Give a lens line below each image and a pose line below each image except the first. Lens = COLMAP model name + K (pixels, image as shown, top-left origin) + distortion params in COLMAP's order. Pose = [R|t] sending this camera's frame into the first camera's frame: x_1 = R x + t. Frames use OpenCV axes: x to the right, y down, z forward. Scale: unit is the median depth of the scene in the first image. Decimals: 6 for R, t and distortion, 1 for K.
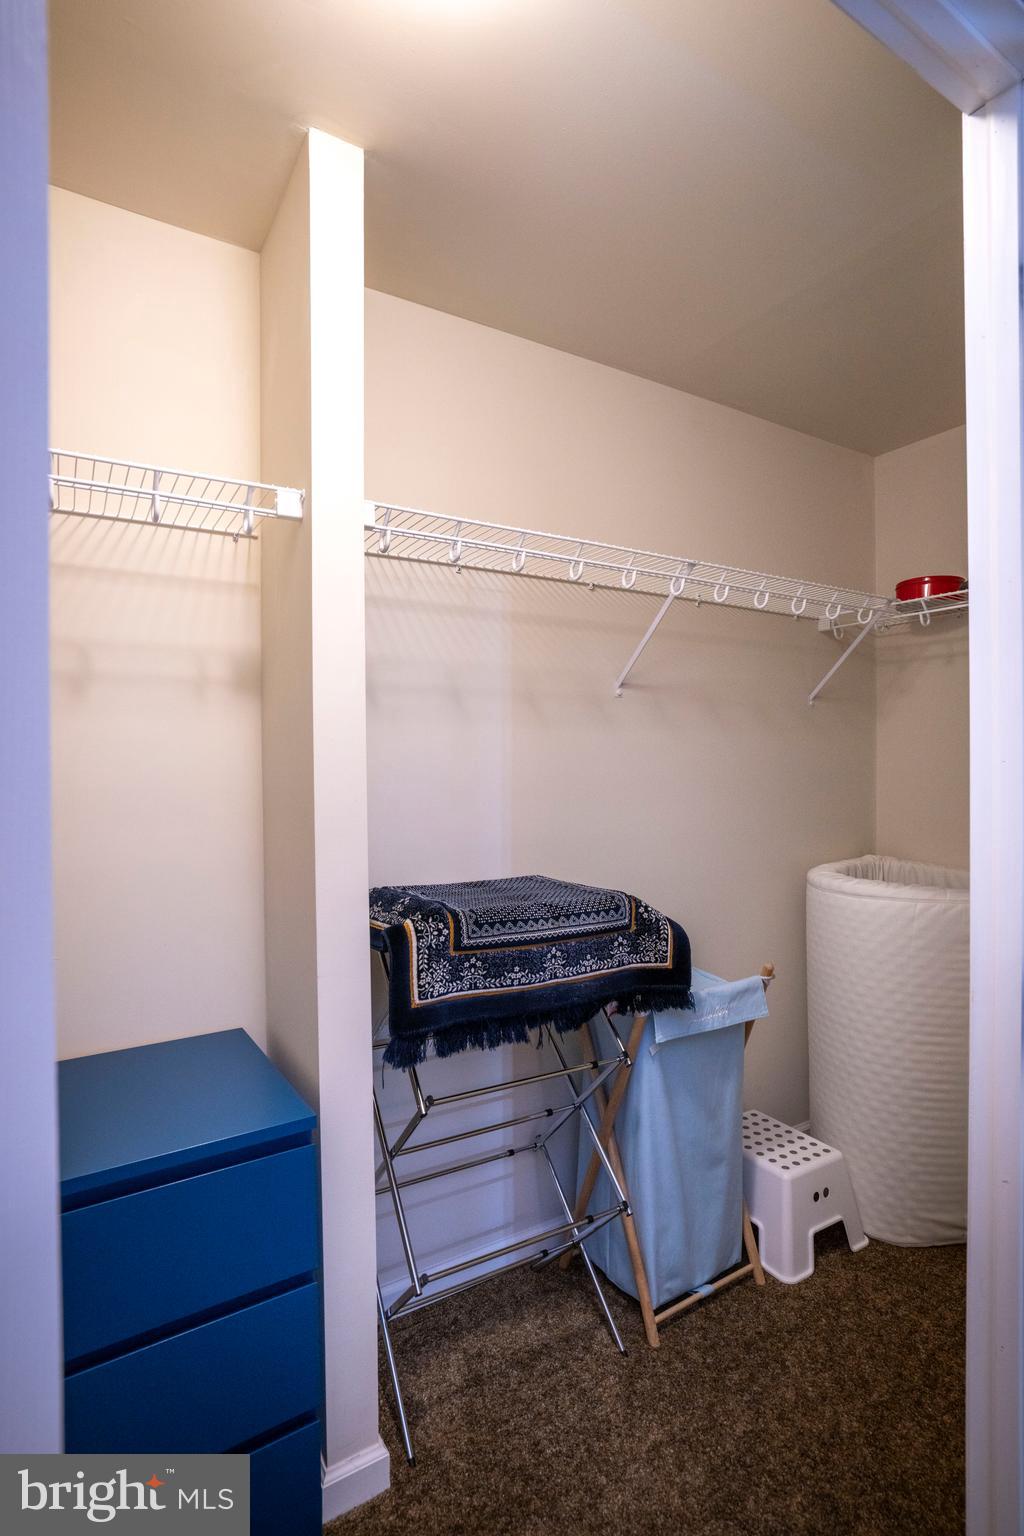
lens RADIAL K [[758.9, 0, 516.3], [0, 758.9, 772.5], [0, 0, 1]] dist [-0.037387, 0.015599]
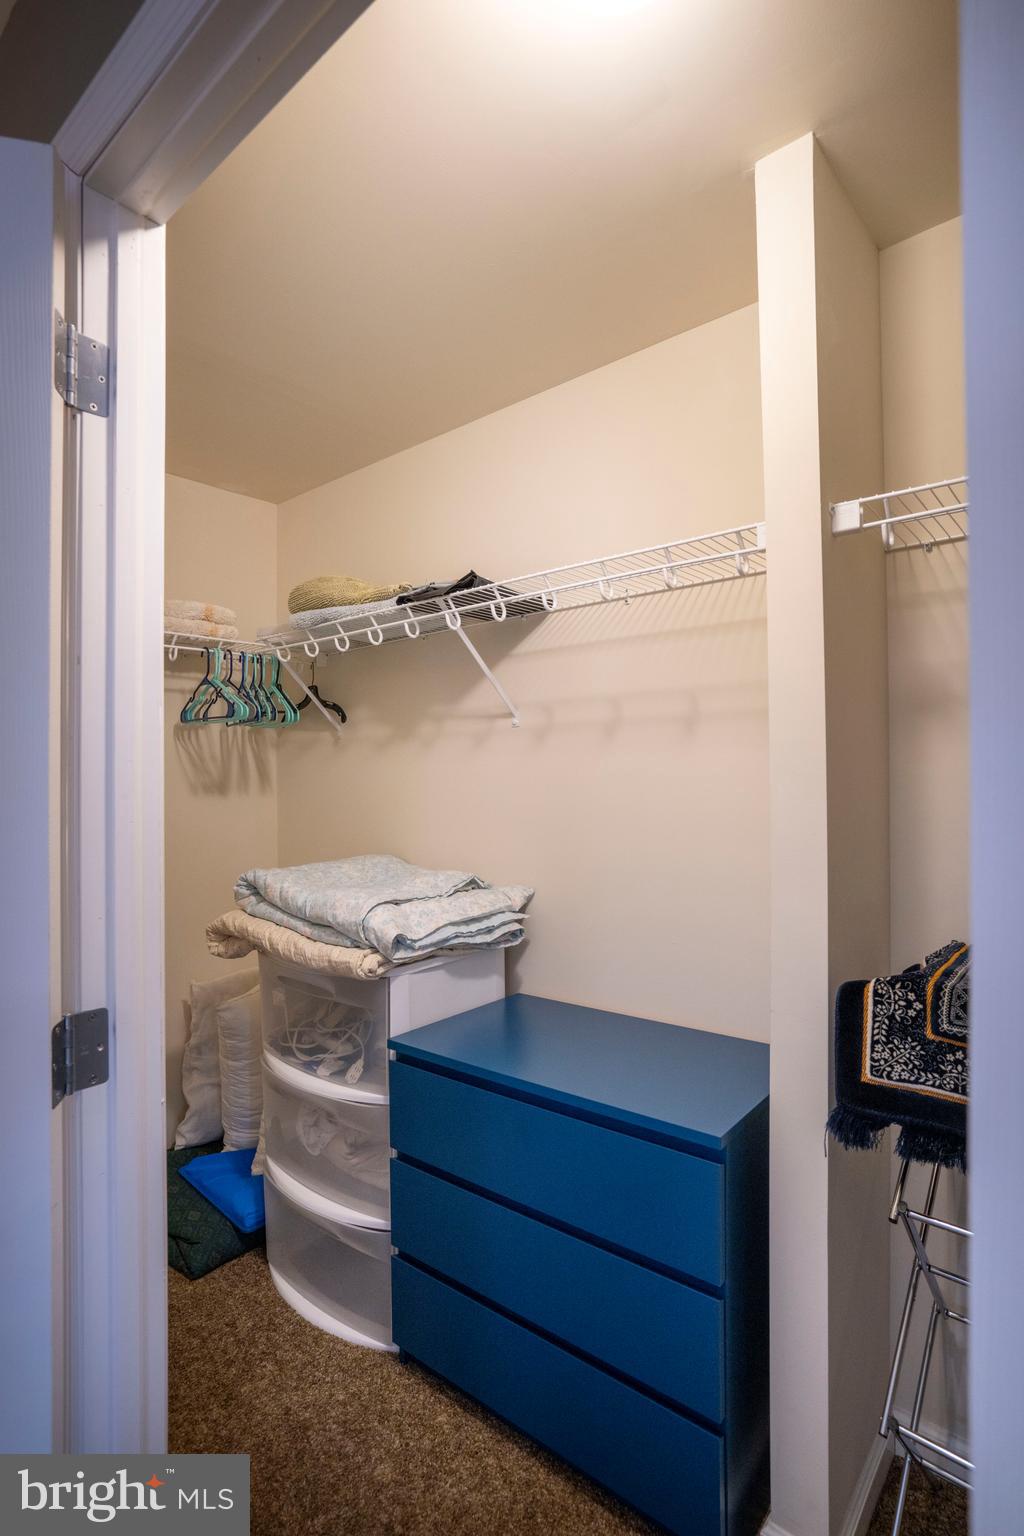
lens RADIAL K [[758.9, 0, 516.3], [0, 758.9, 772.5], [0, 0, 1]] dist [-0.037387, 0.015599]
pose [[0.331402, -0.005948, -0.943471, 0.524799], [-0.012436, 0.999866, -0.010672, -0.022053], [0.943408, 0.015270, 0.331283, 0.342967]]
